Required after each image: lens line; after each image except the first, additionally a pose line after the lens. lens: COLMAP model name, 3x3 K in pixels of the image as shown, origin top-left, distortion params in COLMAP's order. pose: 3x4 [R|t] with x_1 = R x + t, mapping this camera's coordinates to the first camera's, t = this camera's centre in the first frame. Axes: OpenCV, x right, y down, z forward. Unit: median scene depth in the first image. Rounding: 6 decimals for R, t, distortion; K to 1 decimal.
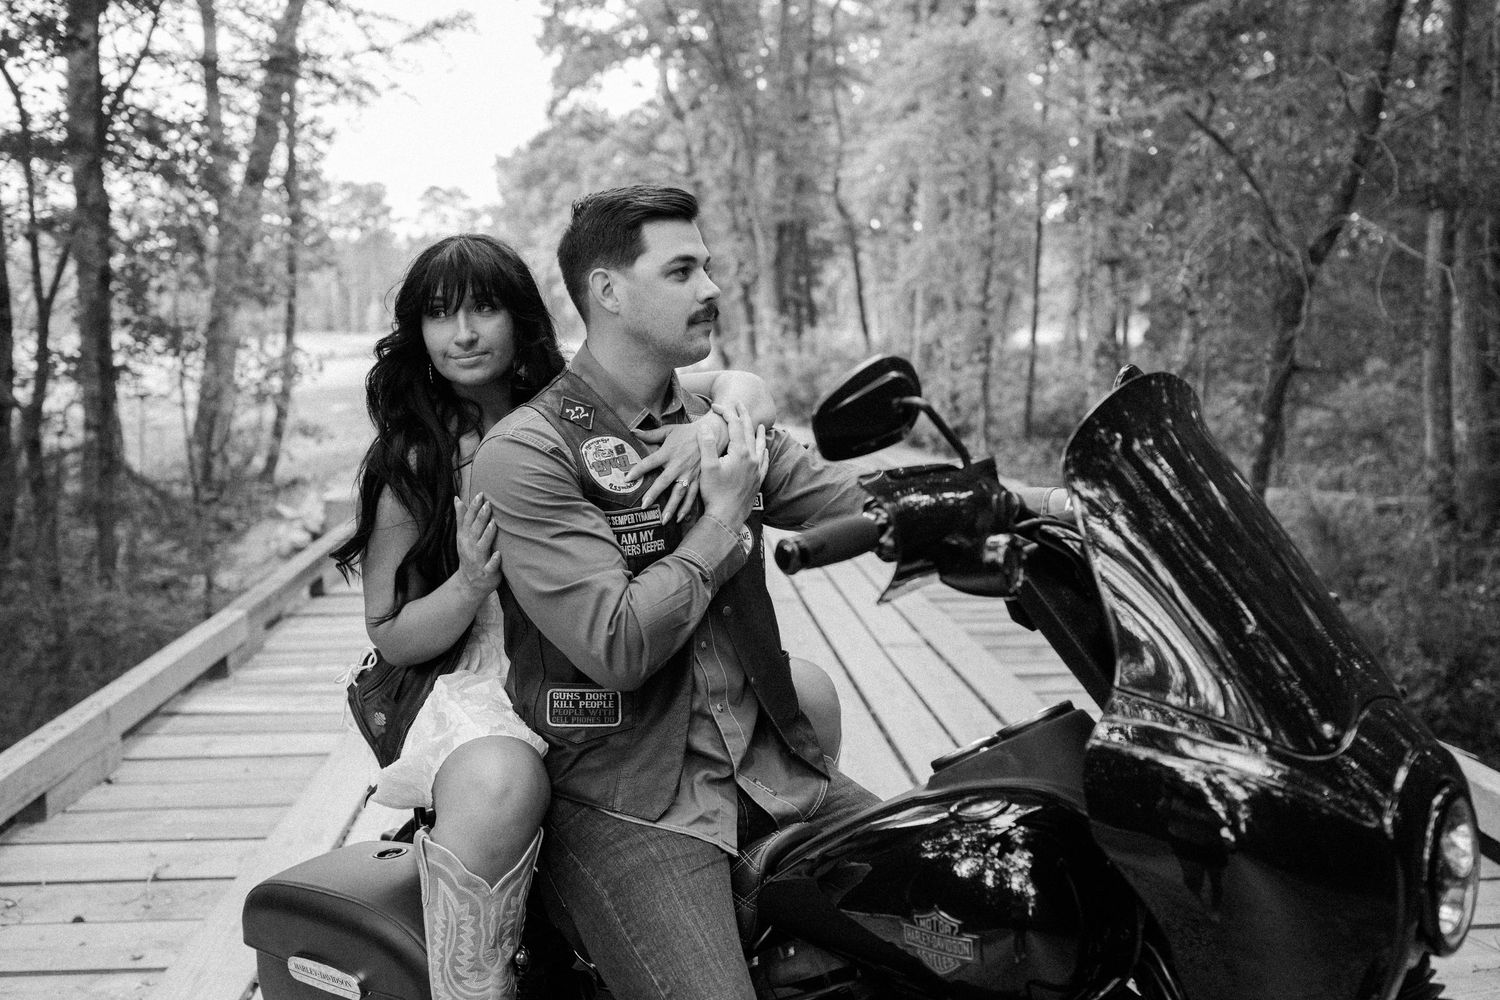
lens RADIAL K [[1492.7, 0, 750.8], [0, 1492.7, 533.8], [0, 0, 1]] dist [-0.005074, -0.005139]
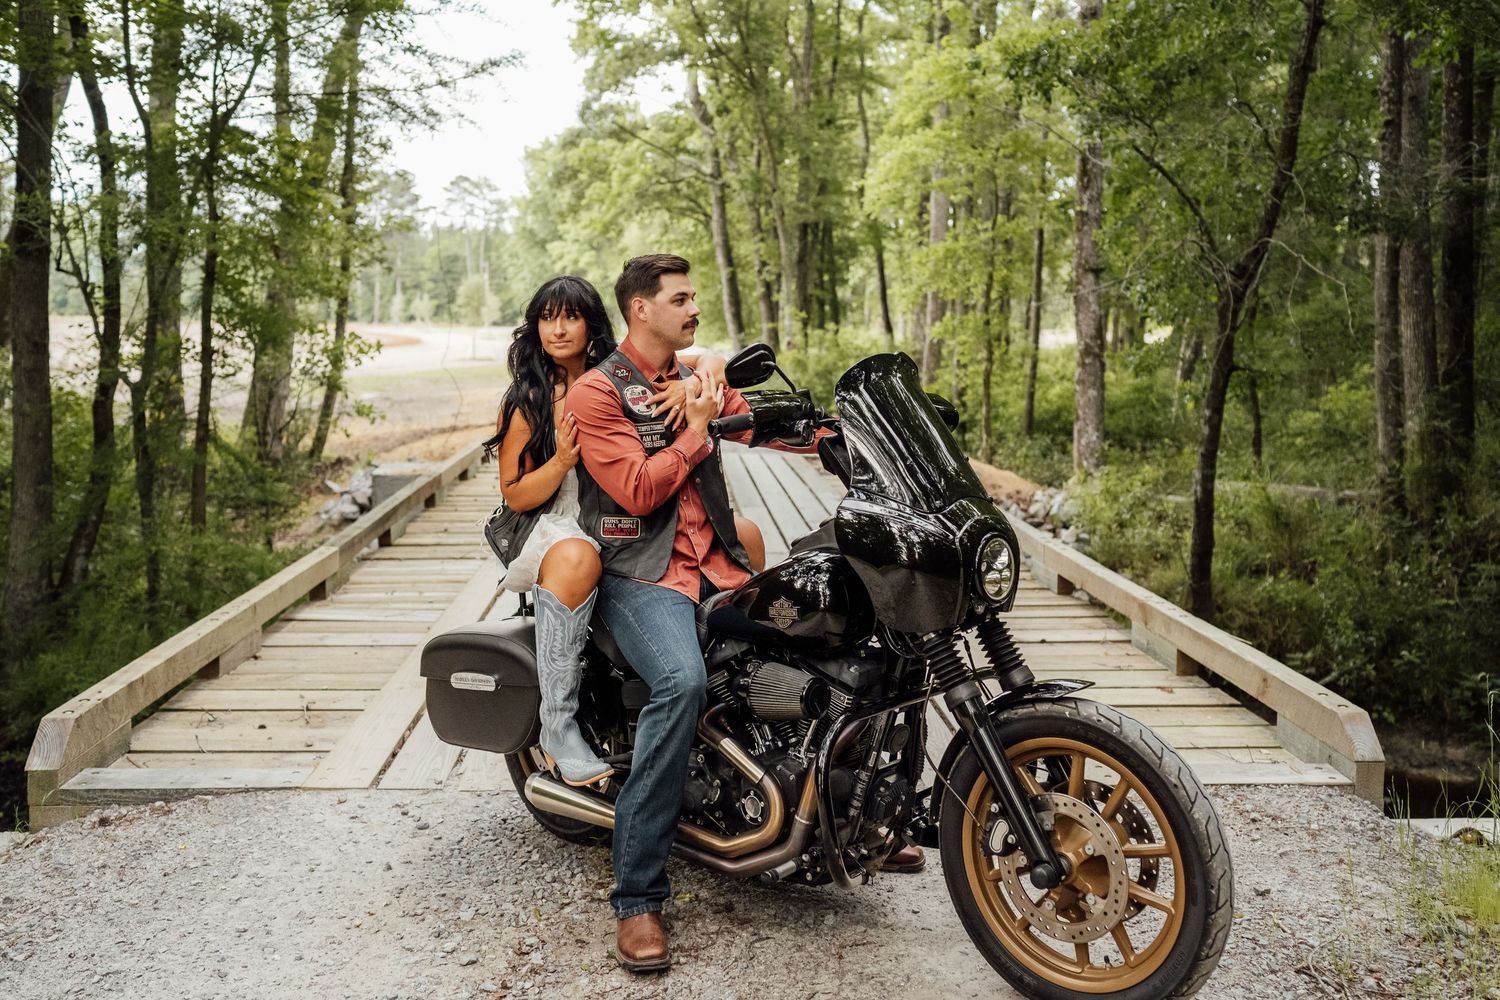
lens RADIAL K [[1521.0, 0, 750.0], [0, 1521.0, 500.0], [0, 0, 1]] dist [0.000677, 0.002054]
pose [[0.999685, 0.018543, -0.016917, 0.013099], [-0.018910, 0.999584, -0.021760, 0.018617], [0.016507, 0.022073, 0.999620, -0.143013]]
